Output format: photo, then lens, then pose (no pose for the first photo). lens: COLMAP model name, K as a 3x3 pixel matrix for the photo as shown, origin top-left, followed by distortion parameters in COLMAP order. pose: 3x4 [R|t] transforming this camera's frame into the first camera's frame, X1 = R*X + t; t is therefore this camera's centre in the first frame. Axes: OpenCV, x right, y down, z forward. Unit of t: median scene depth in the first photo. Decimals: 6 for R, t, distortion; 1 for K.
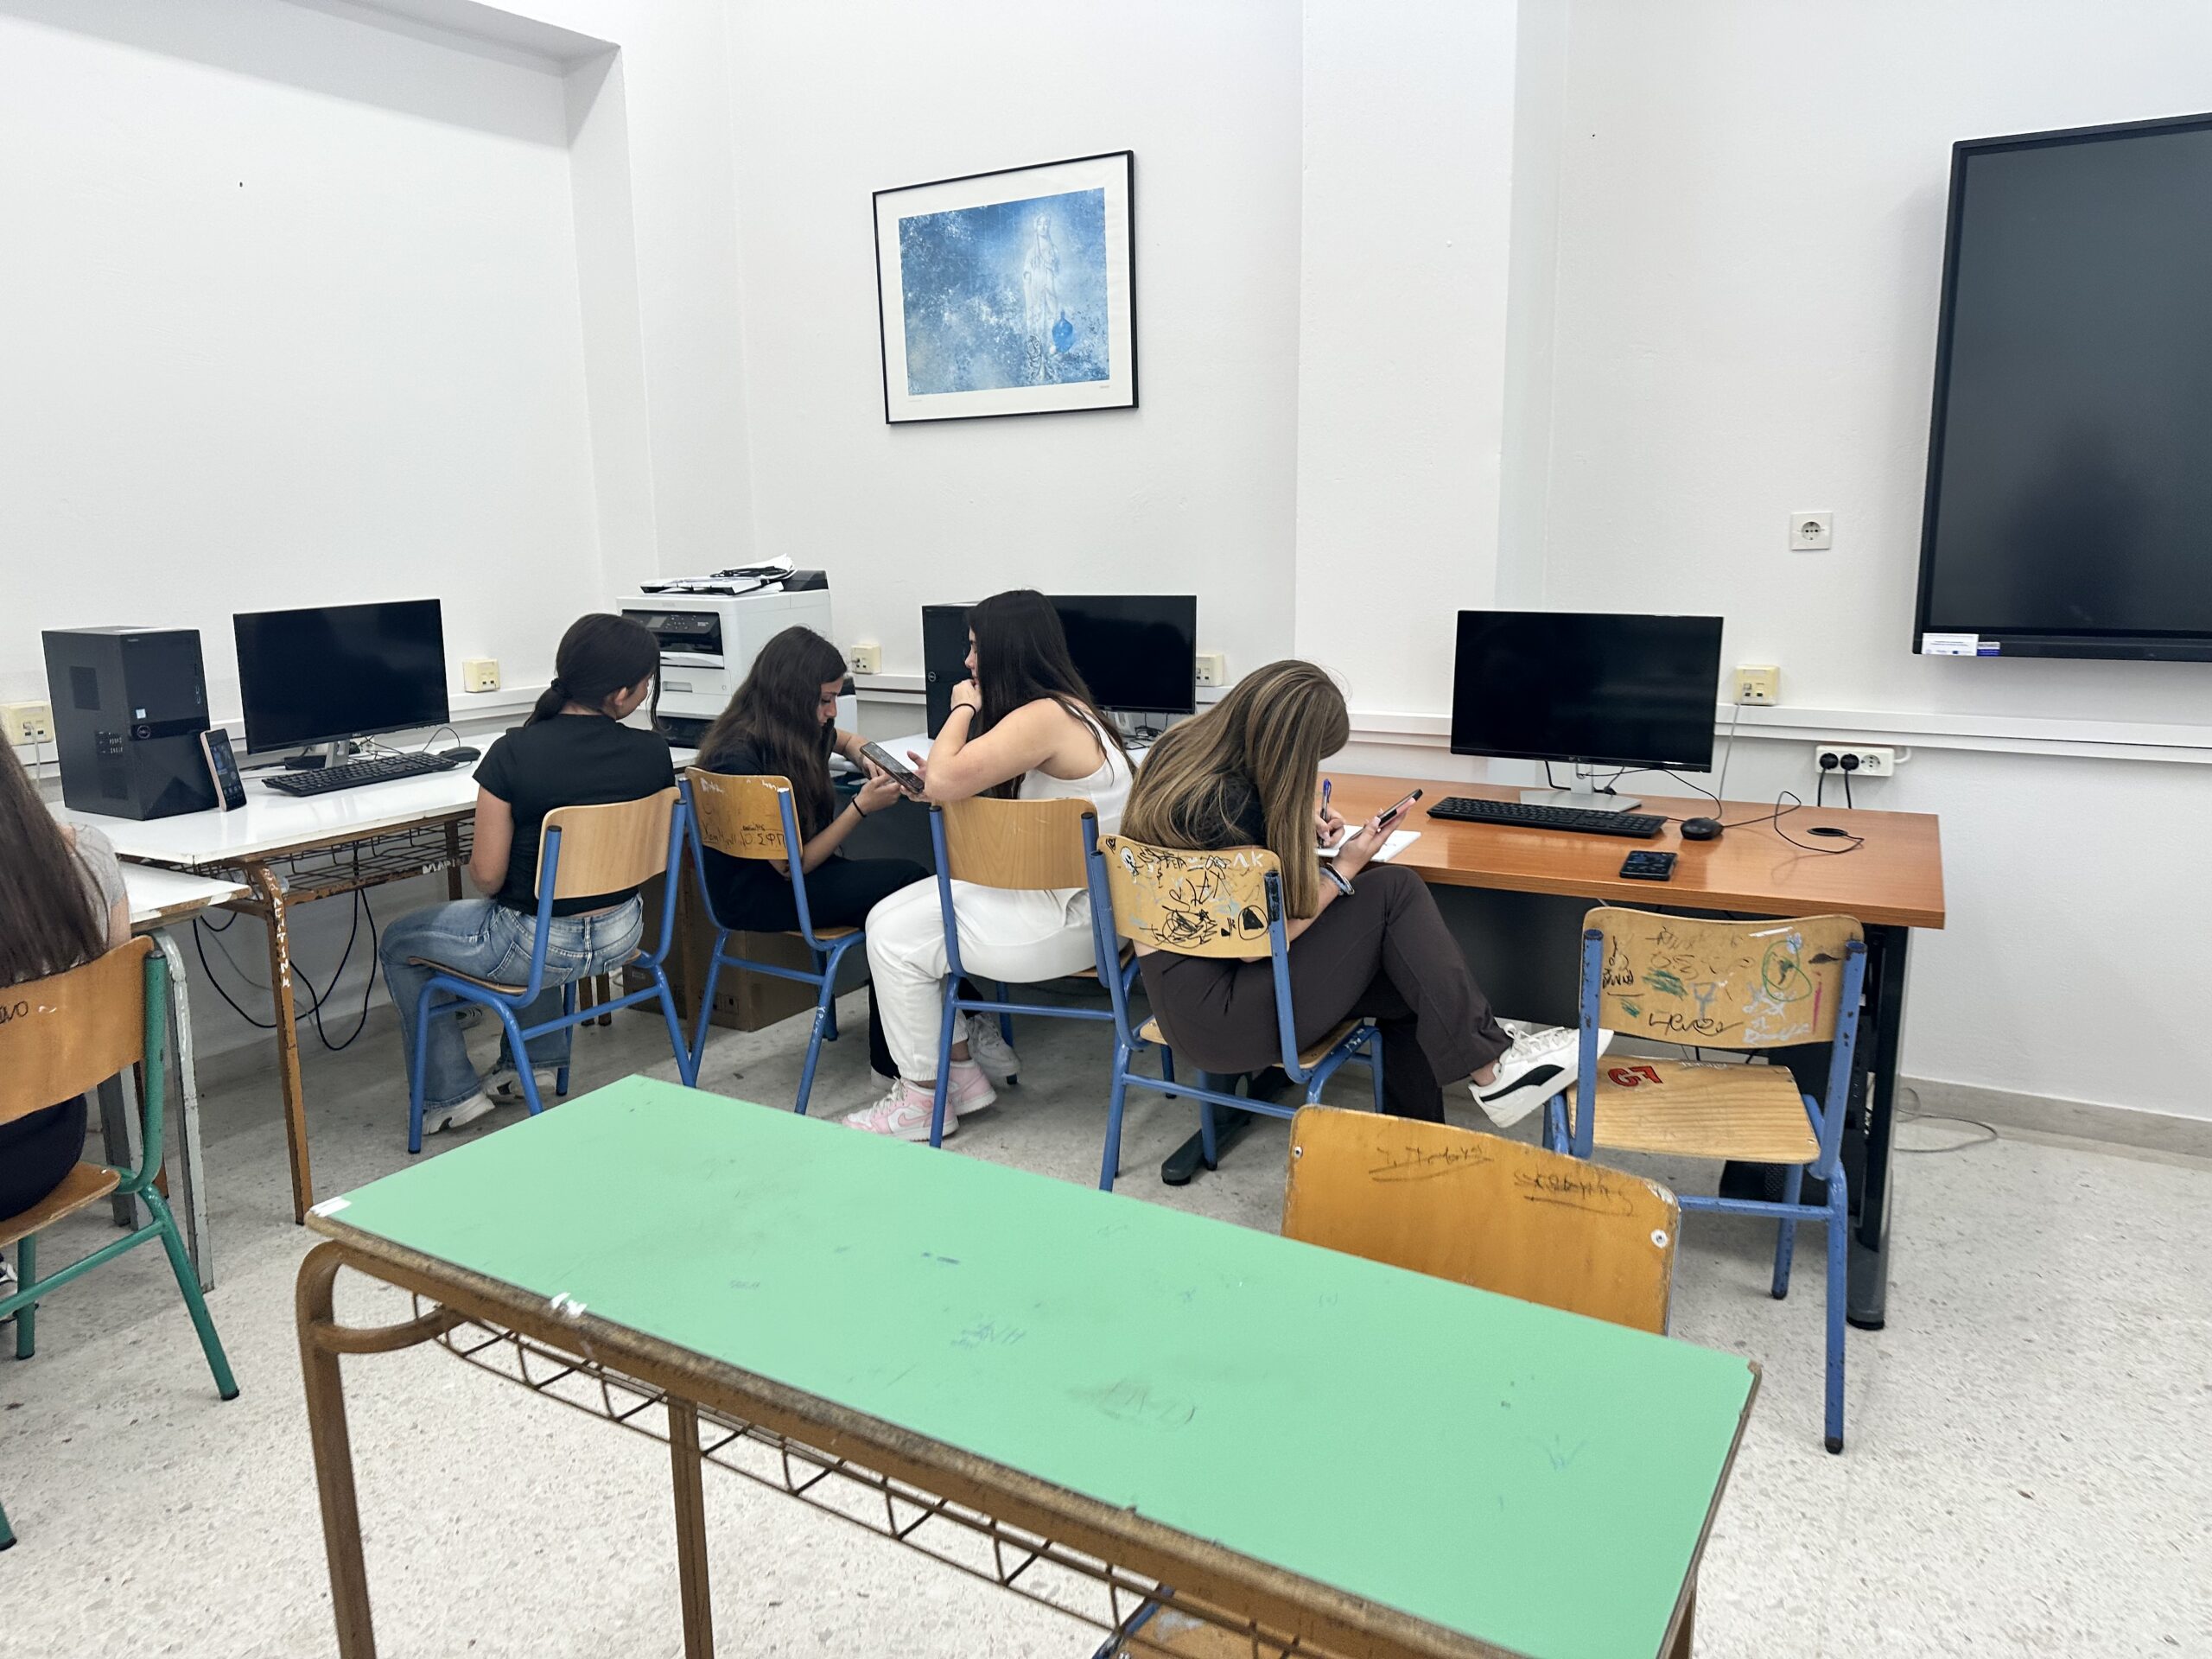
lens RADIAL K [[1529.4, 0, 1106.0], [0, 1529.4, 829.5], [0, 0, 1]] dist [0.115187, -0.165534]
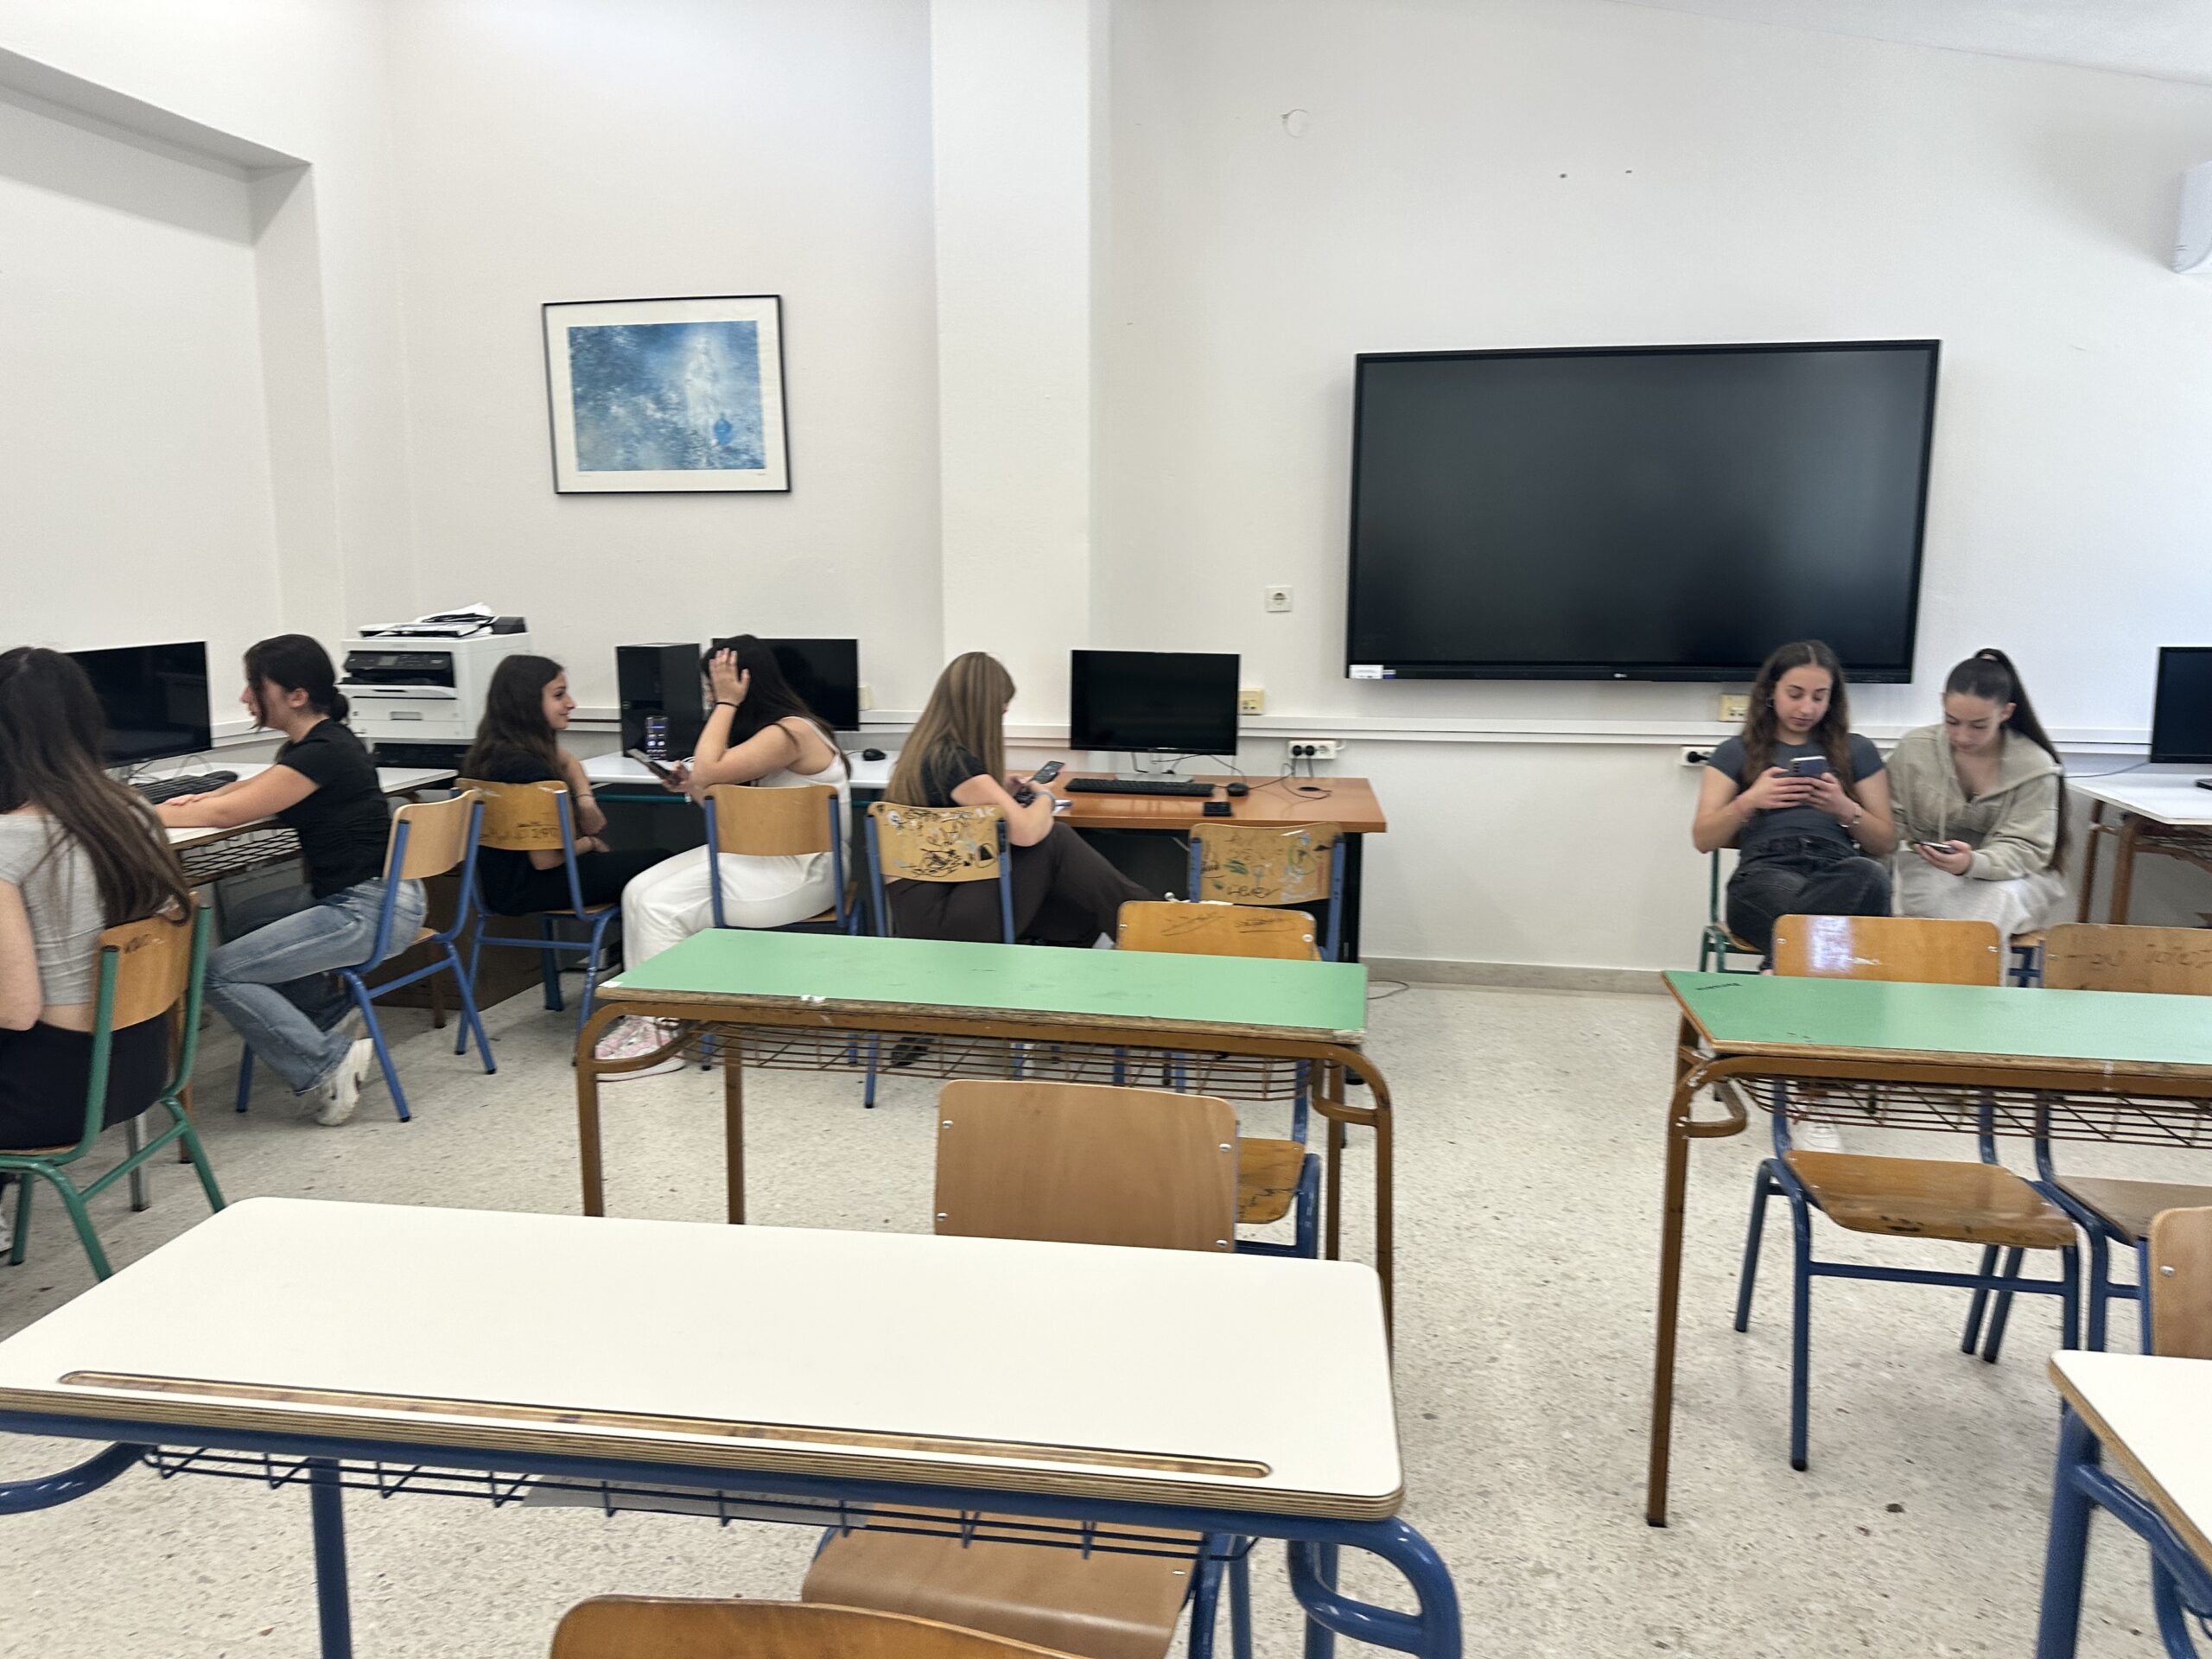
lens RADIAL K [[1529.4, 0, 1106.0], [0, 1529.4, 829.5], [0, 0, 1]] dist [0.115187, -0.165534]
pose [[0.934721, -0.042719, 0.352805, -0.235877], [0.054404, 0.998248, -0.023267, 0.056688], [-0.351193, 0.040942, 0.935408, -0.322200]]
